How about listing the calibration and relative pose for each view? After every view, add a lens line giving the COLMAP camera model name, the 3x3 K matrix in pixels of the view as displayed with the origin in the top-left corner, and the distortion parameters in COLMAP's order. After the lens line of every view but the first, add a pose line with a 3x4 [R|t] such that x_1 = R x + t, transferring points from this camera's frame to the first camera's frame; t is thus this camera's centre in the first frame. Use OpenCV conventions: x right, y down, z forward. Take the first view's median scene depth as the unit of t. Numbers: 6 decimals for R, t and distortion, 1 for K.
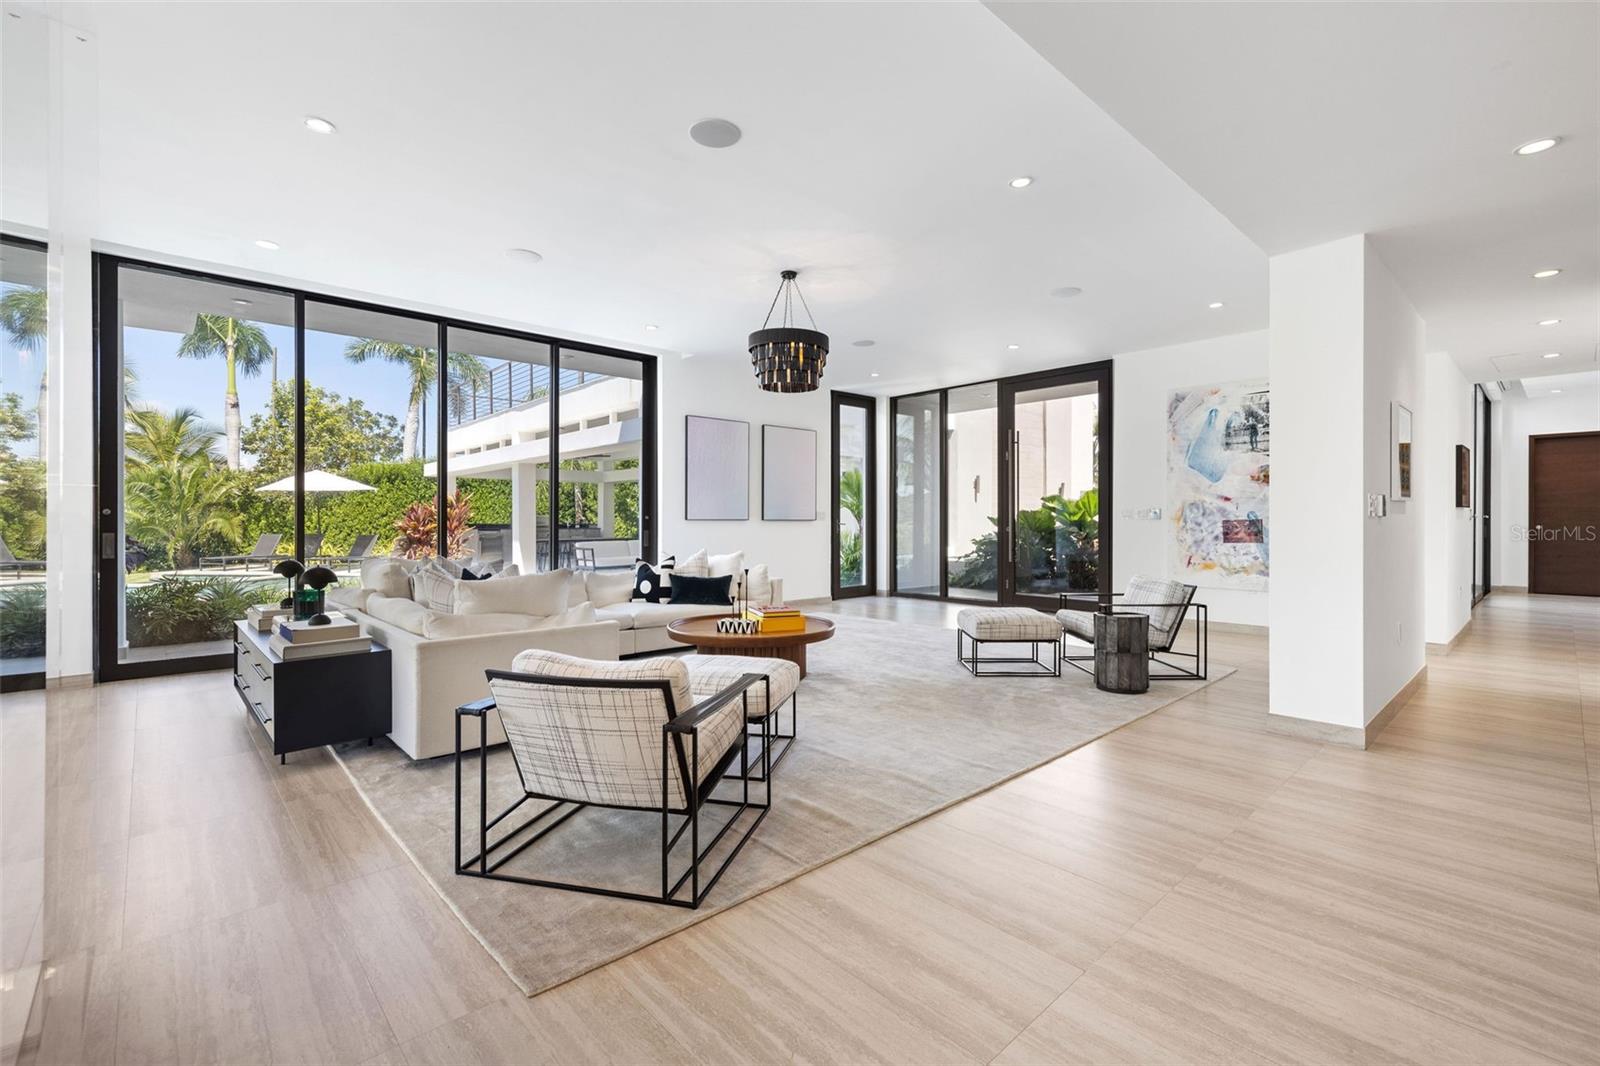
lens RADIAL K [[709.1, 0, 793.0], [0, 709.1, 523.6], [0, 0, 1]] dist [0.000707, -0.000246]
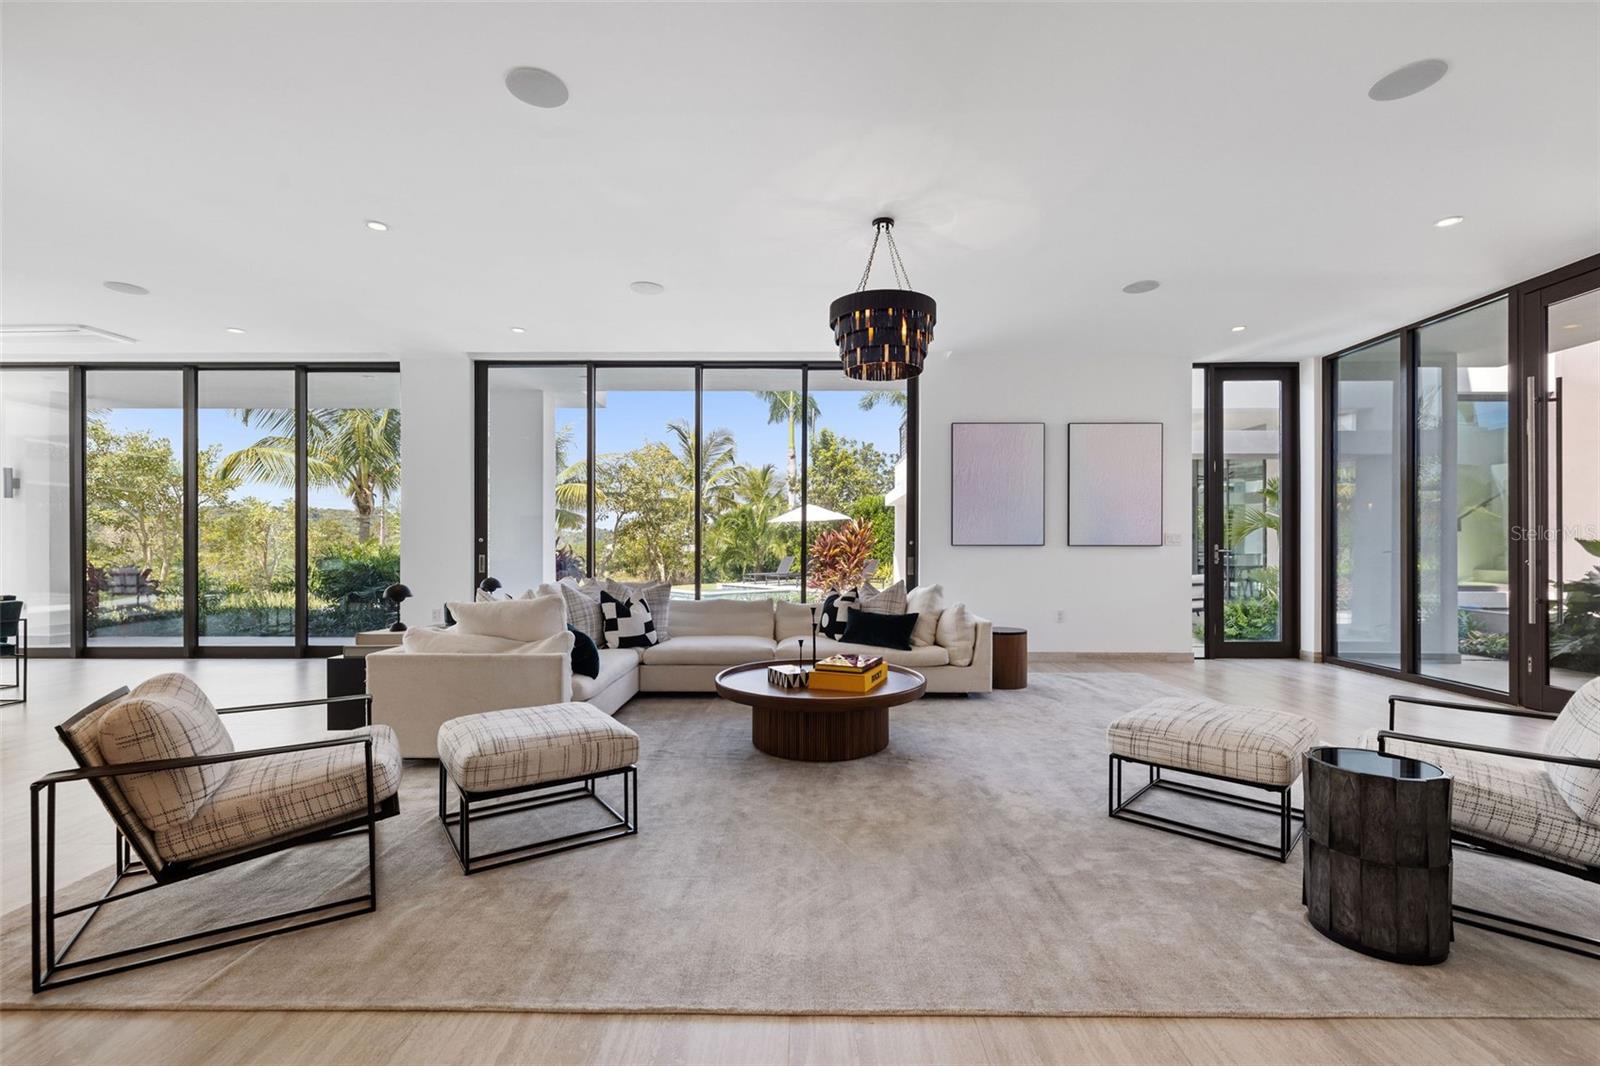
lens RADIAL K [[693.2, 0, 806.2], [0, 693.2, 553.6], [0, 0, 1]] dist [0.002040, 0.000394]
pose [[0.728233, 0.008518, -0.685277, 0.223395], [-0.003384, 0.999955, 0.008833, -0.001837], [0.685322, -0.004113, 0.728229, 0.201024]]
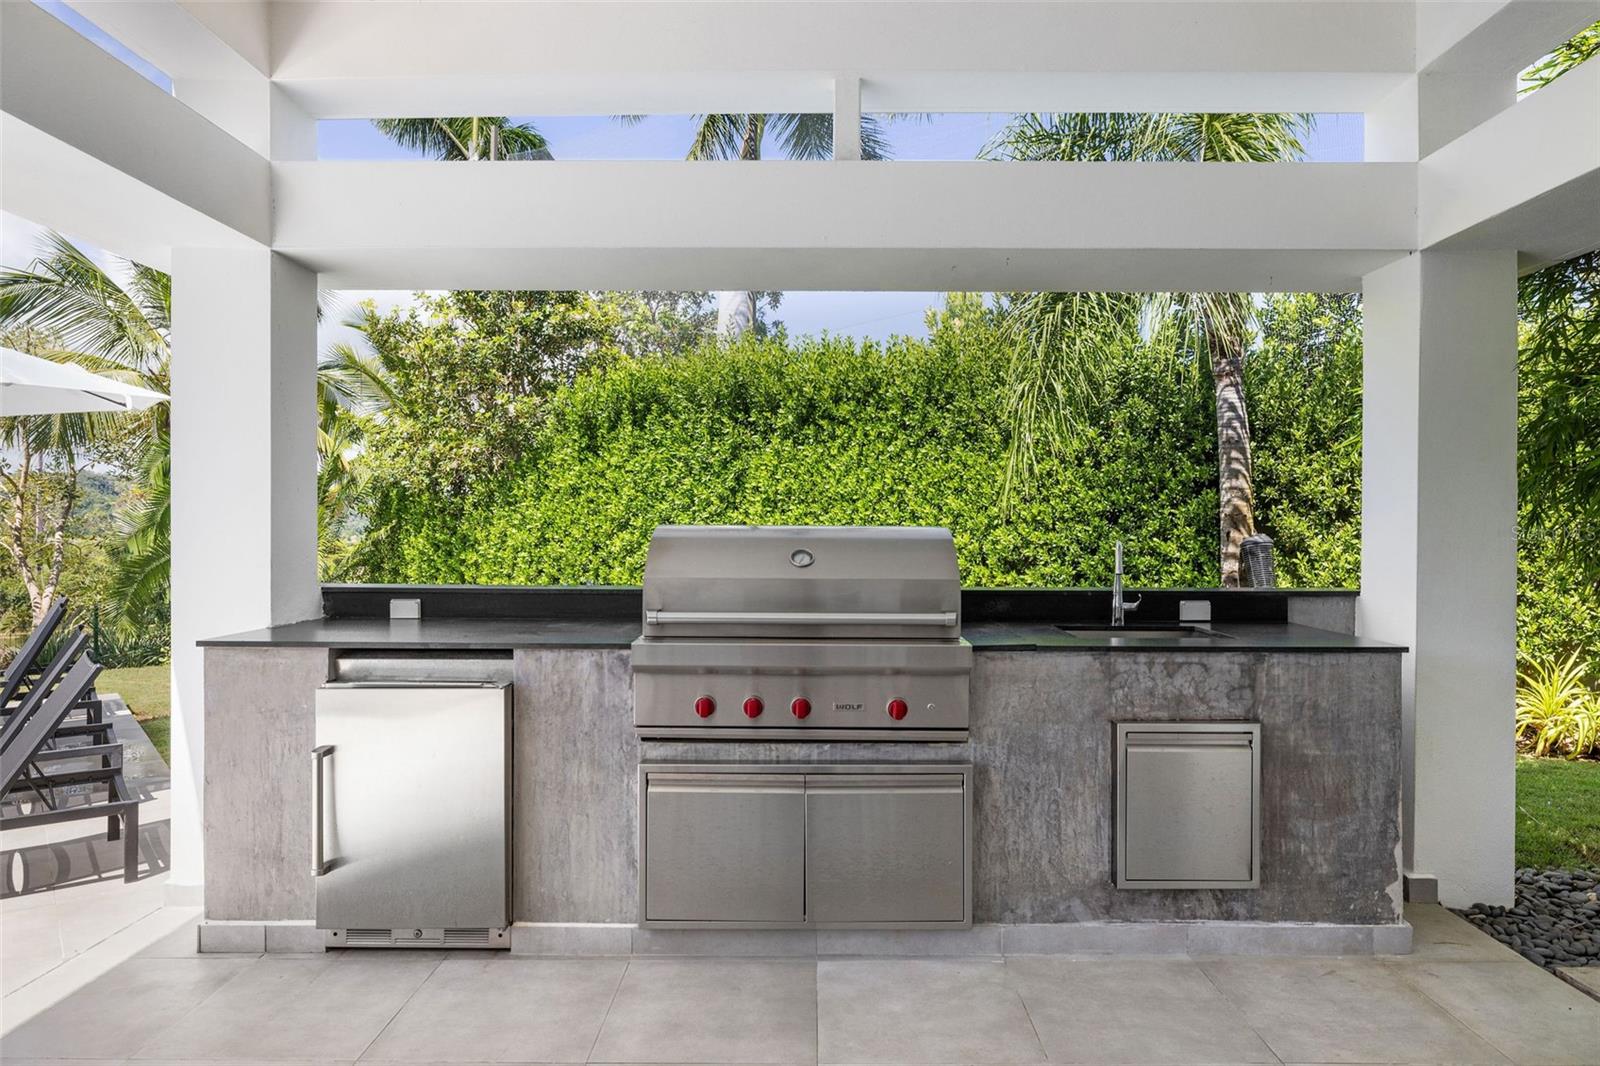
lens RADIAL K [[1024.5, 0, 800.0], [0, 1024.5, 533.0], [0, 0, 1]] dist [-0.000082, 0.002086]
pose [[0.731836, 0.003990, -0.681469, -0.396678], [-0.002862, 0.999992, 0.002781, -0.019592], [0.681474, -0.000085, 0.731842, 1.446623]]
